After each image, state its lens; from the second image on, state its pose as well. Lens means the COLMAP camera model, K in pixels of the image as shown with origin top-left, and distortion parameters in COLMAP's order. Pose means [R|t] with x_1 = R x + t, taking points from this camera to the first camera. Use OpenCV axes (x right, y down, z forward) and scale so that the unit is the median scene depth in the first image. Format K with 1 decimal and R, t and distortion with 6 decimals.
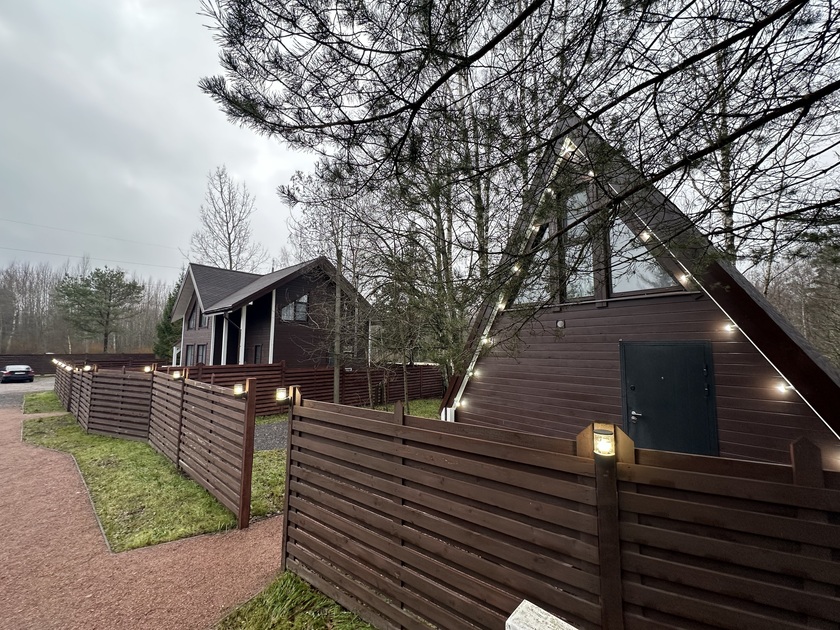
lens RADIAL K [[333.8, 0, 420.0], [0, 333.8, 315.0], [0, 0, 1]] dist [-0.000312, -0.000023]
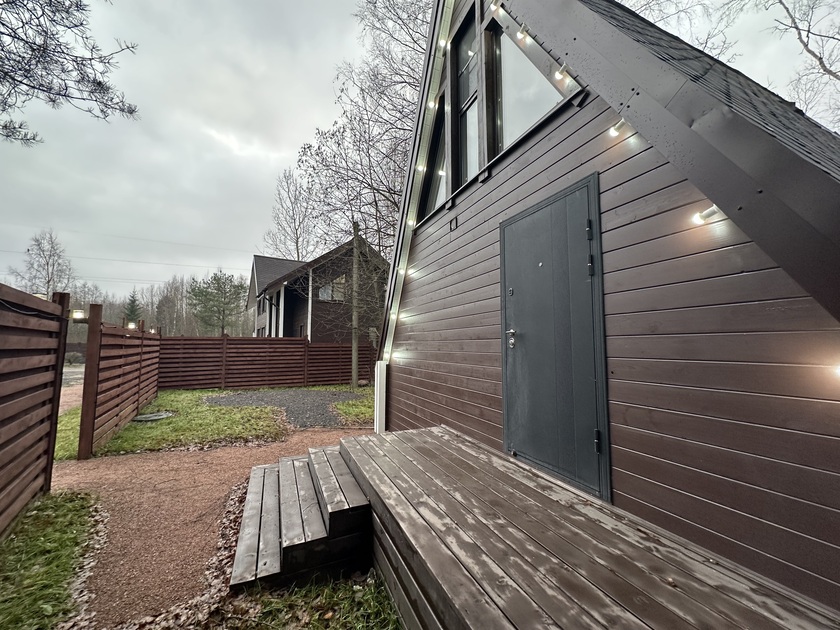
lens RADIAL K [[333.8, 0, 420.0], [0, 333.8, 315.0], [0, 0, 1]] dist [-0.000312, -0.000023]
pose [[0.958510, -0.034077, -0.283016, 0.140860], [0.037428, 0.999279, 0.006440, 0.053997], [0.282593, -0.016765, 0.959093, 0.077477]]
